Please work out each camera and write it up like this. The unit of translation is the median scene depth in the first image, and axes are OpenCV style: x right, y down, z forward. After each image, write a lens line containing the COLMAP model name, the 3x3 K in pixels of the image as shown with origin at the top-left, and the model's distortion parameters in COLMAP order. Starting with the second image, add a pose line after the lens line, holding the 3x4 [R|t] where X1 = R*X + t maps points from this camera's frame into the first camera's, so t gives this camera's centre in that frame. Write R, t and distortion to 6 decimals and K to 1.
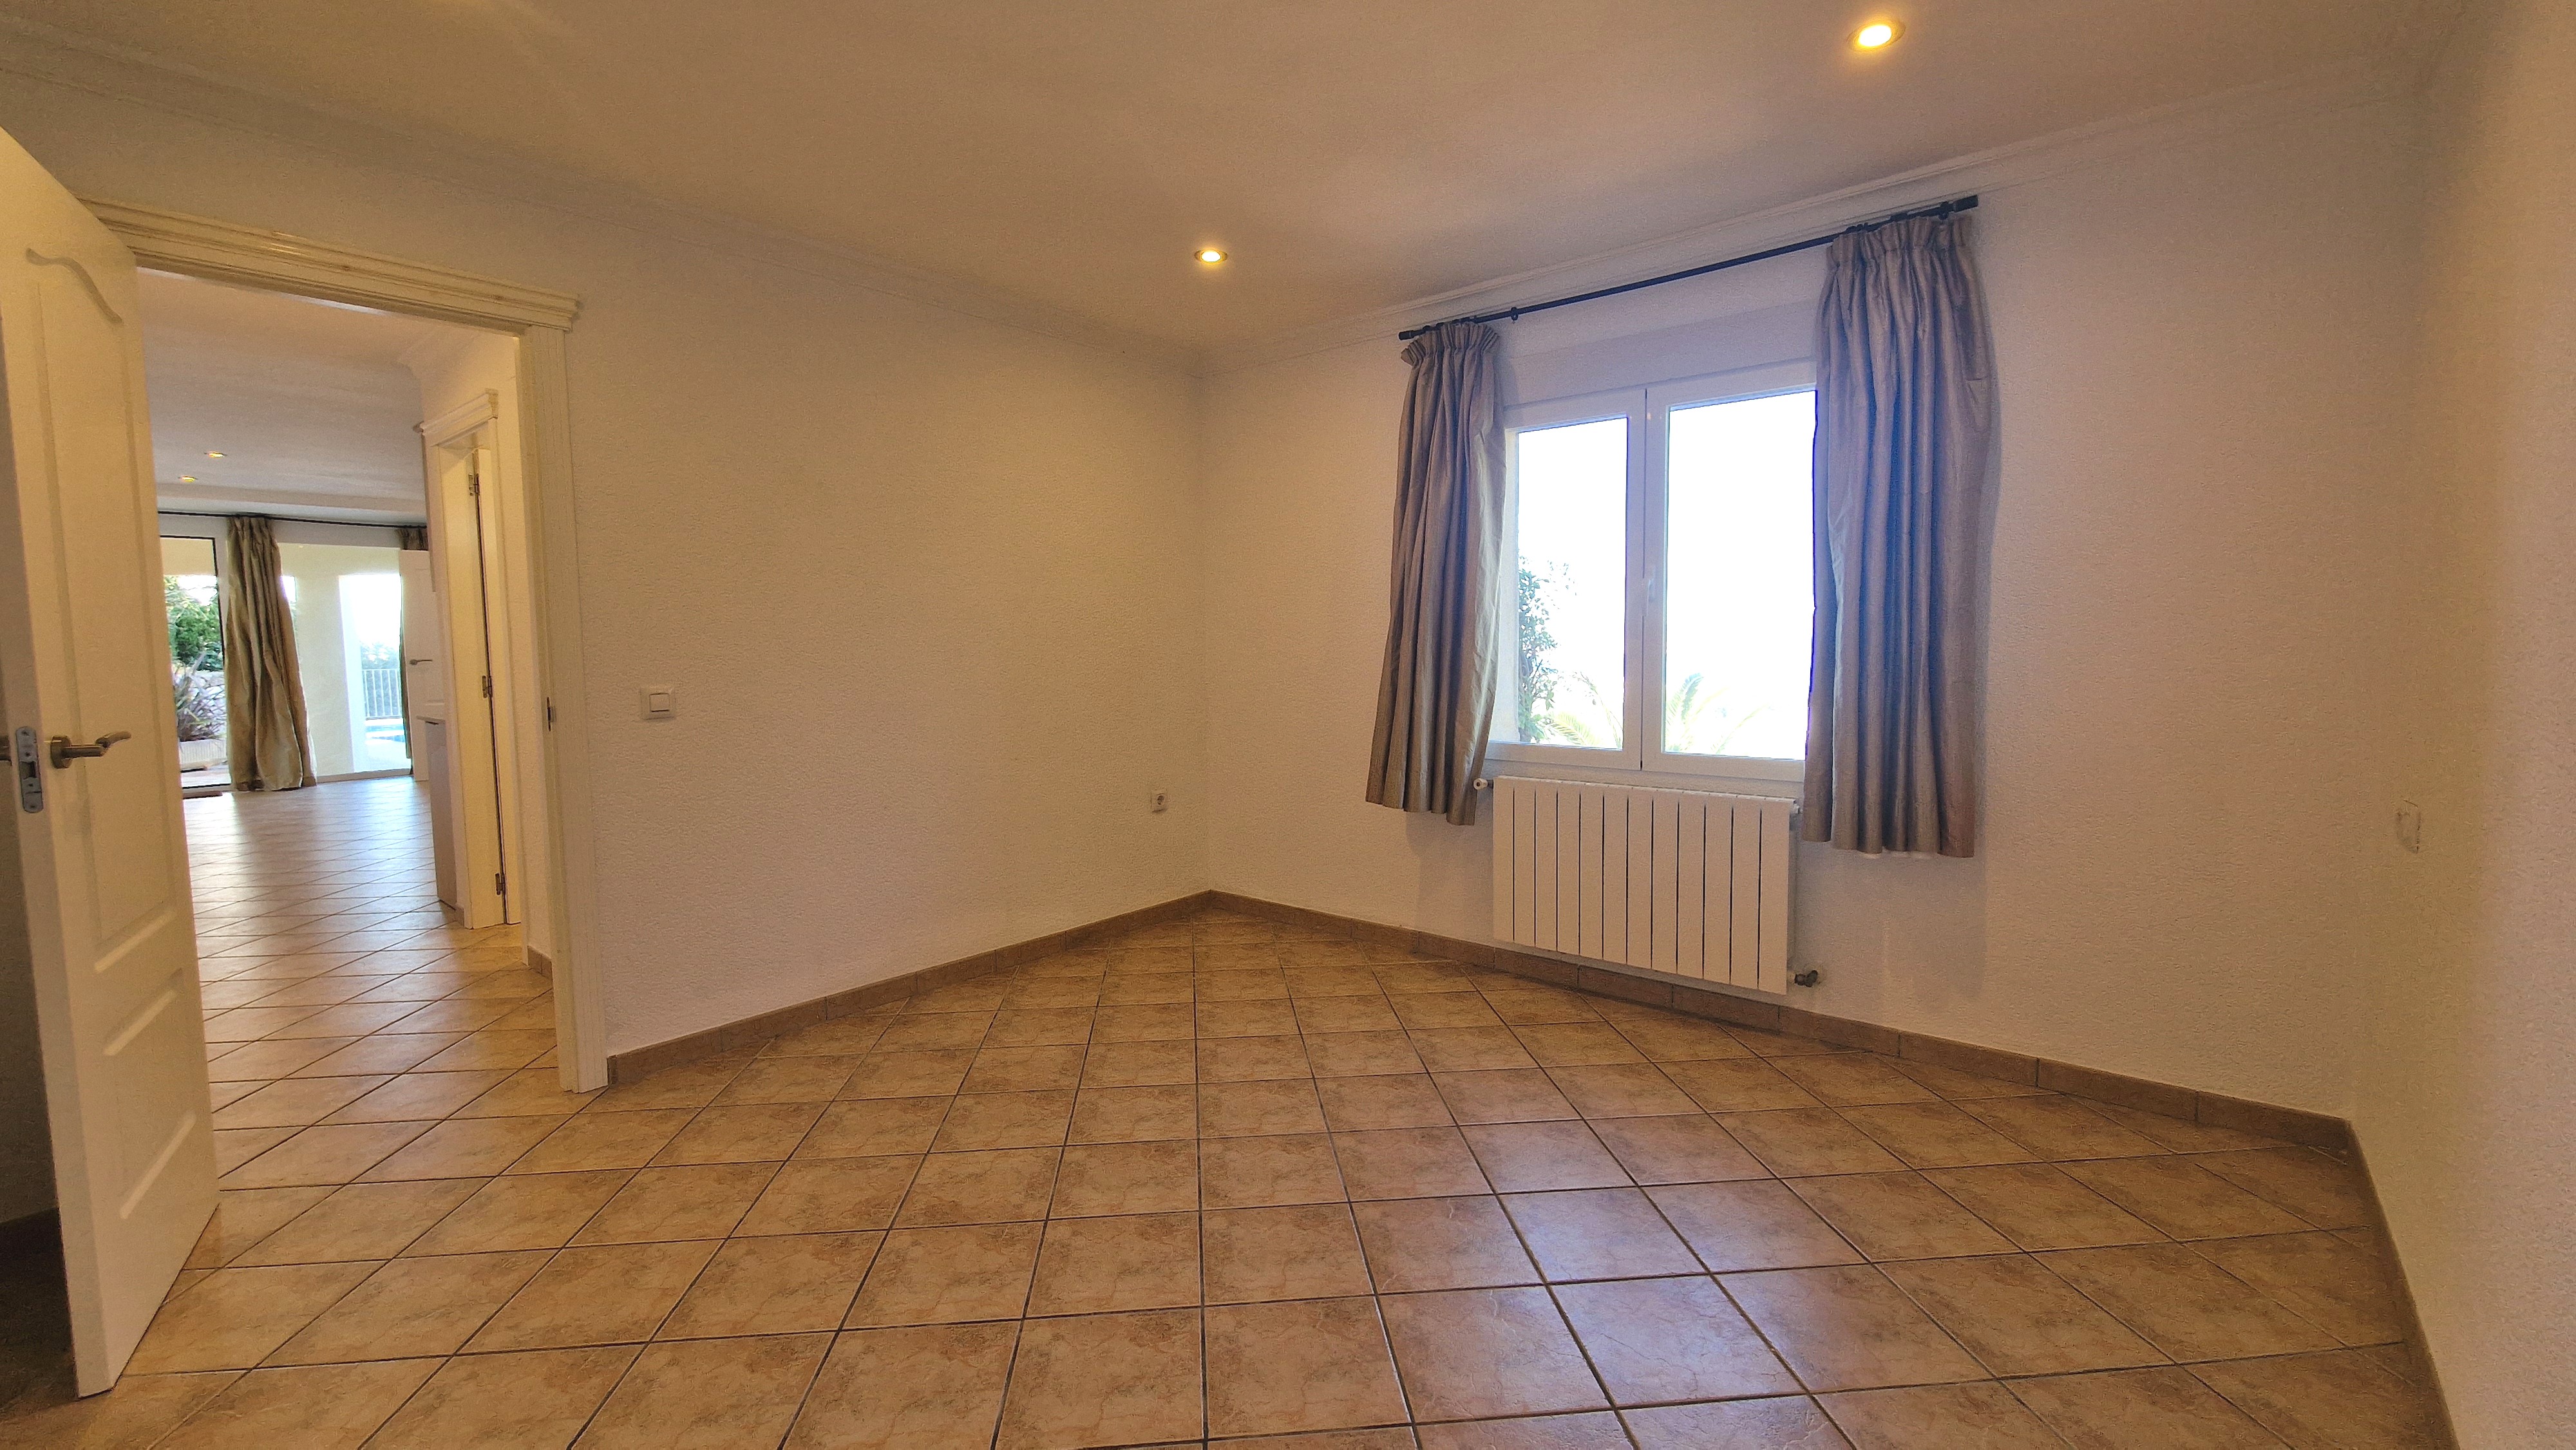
lens RADIAL K [[1082.1, 0, 1278.3], [0, 1082.1, 718.8], [0, 0, 1]] dist [0.000704, 0.000156]
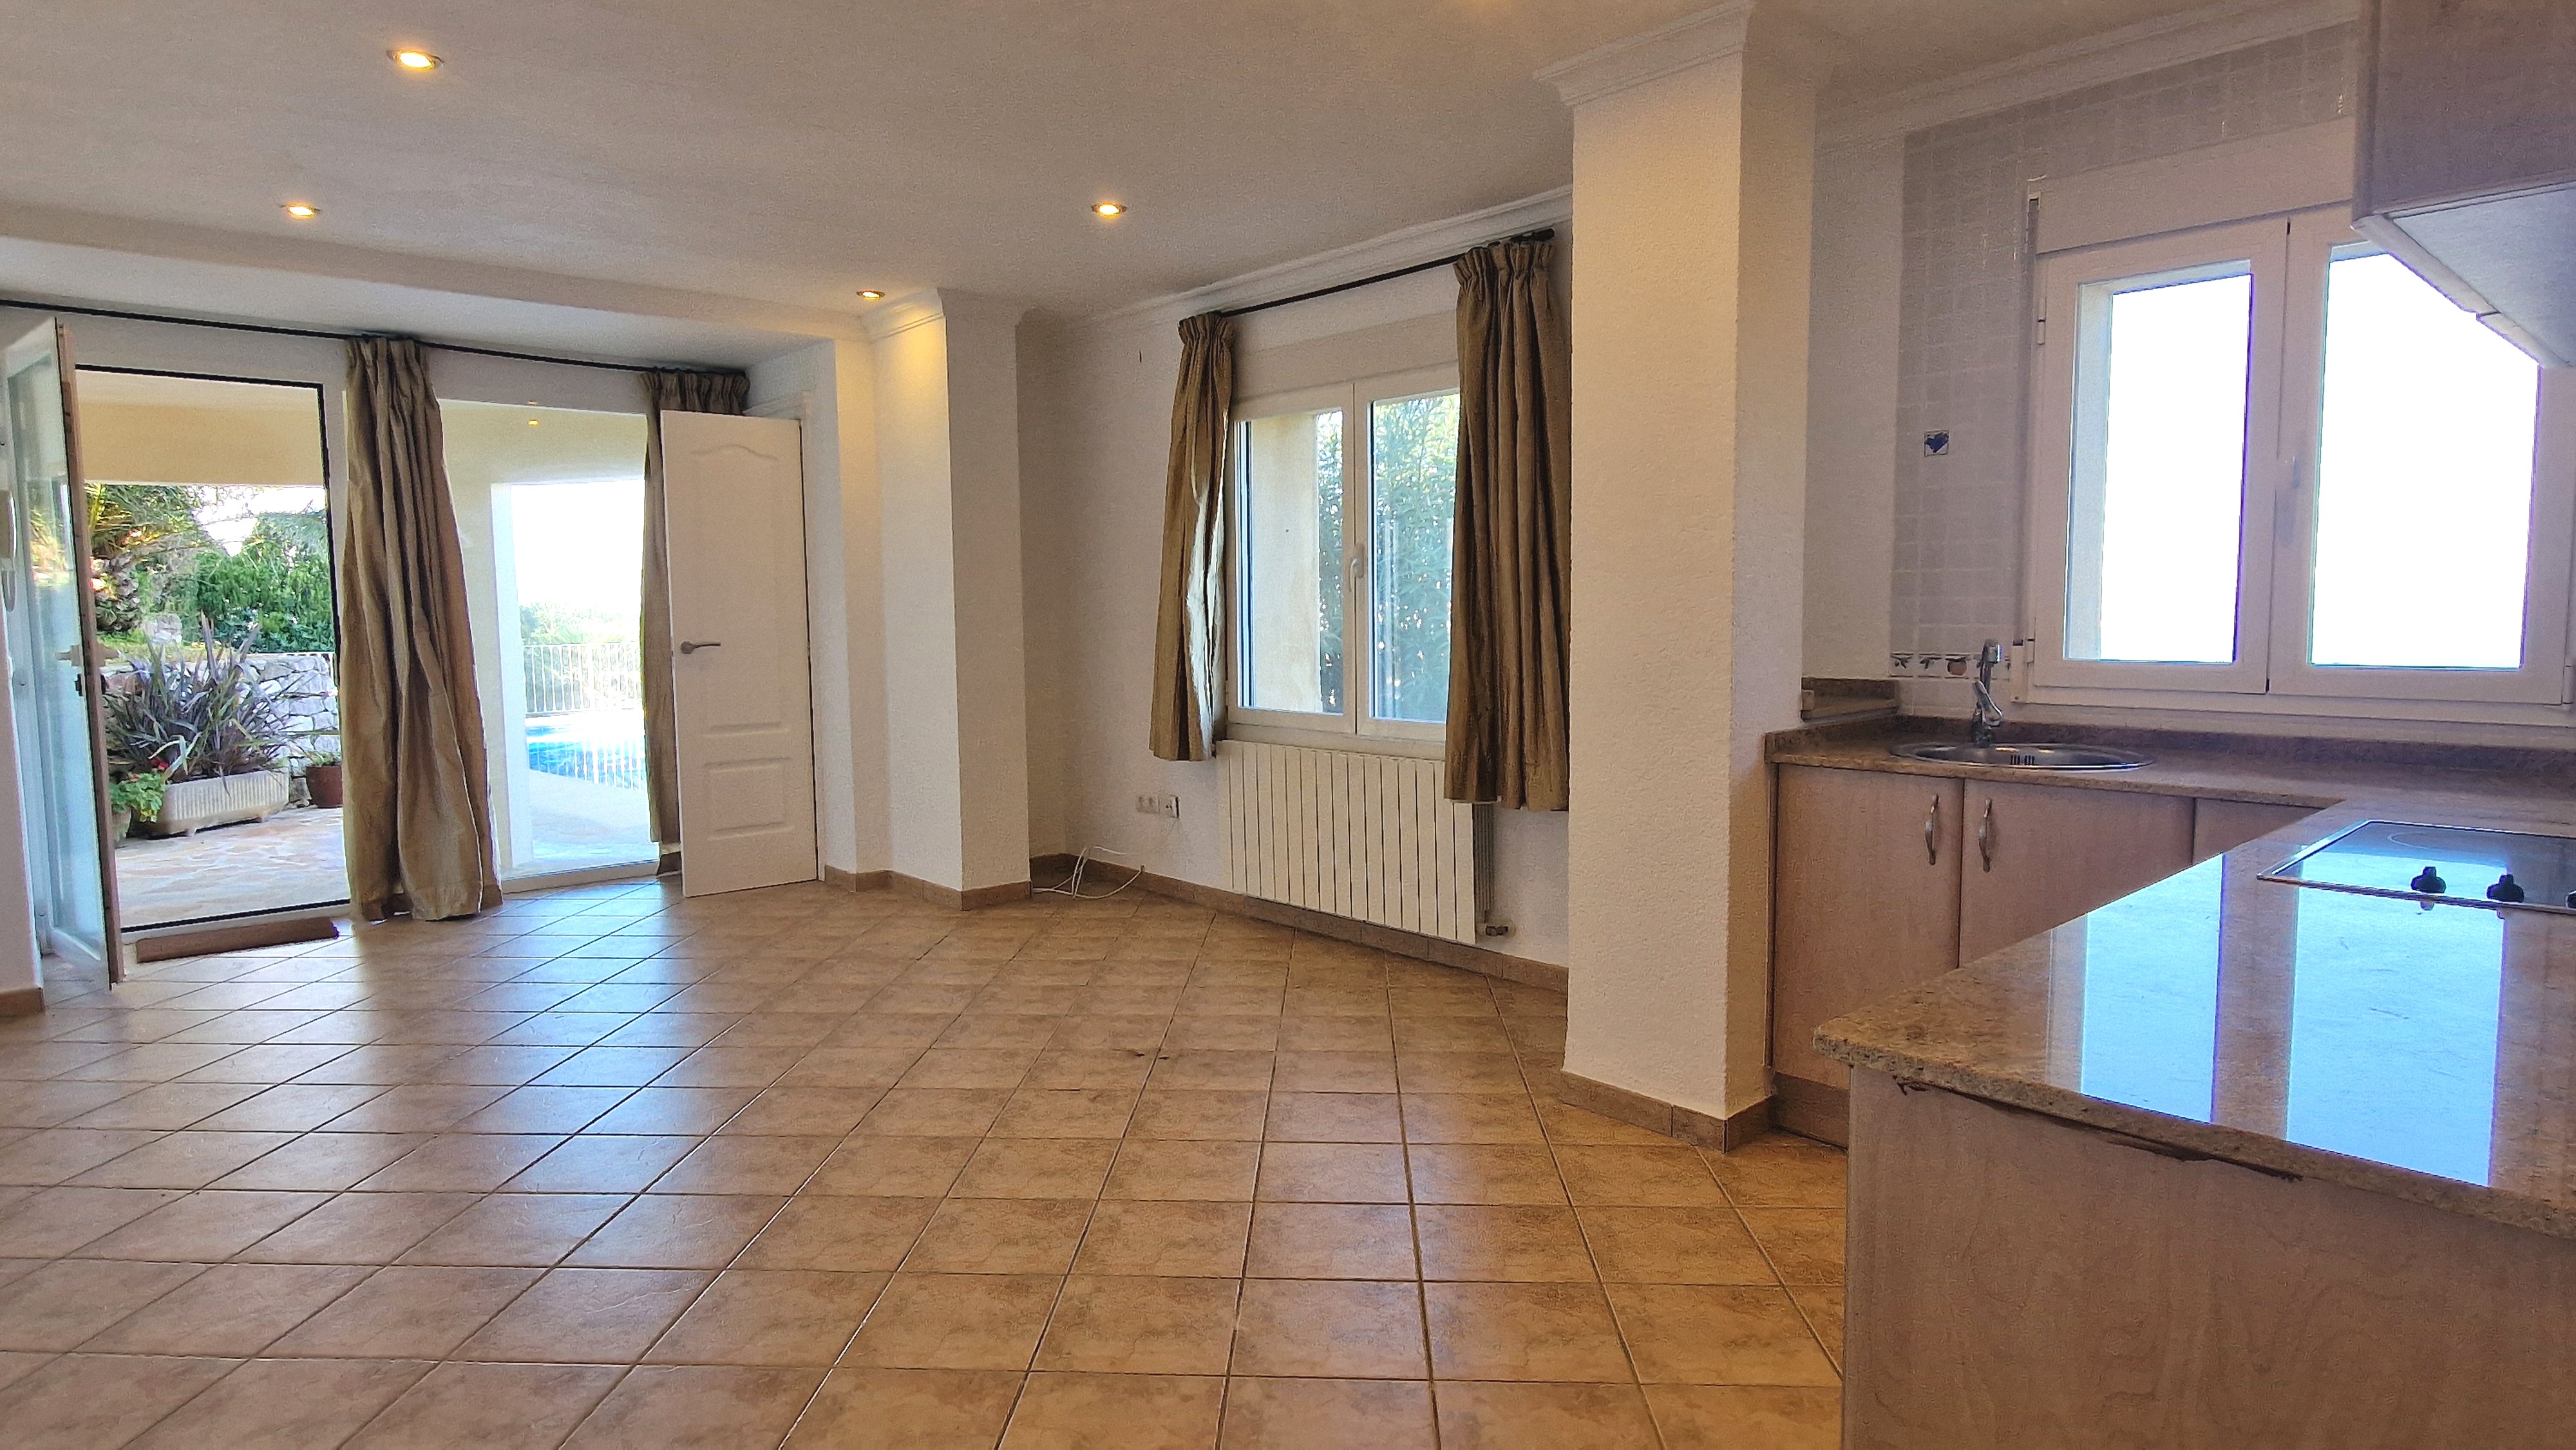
lens RADIAL K [[1343.5, 0, 1288.0], [0, 1343.5, 725.0], [0, 0, 1]] dist [-0.001363, 0.000029]
pose [[0.993433, 0.012064, -0.113779, -0.305554], [-0.011482, 0.999917, 0.005770, -0.016180], [0.113839, -0.004426, 0.993489, 0.287227]]
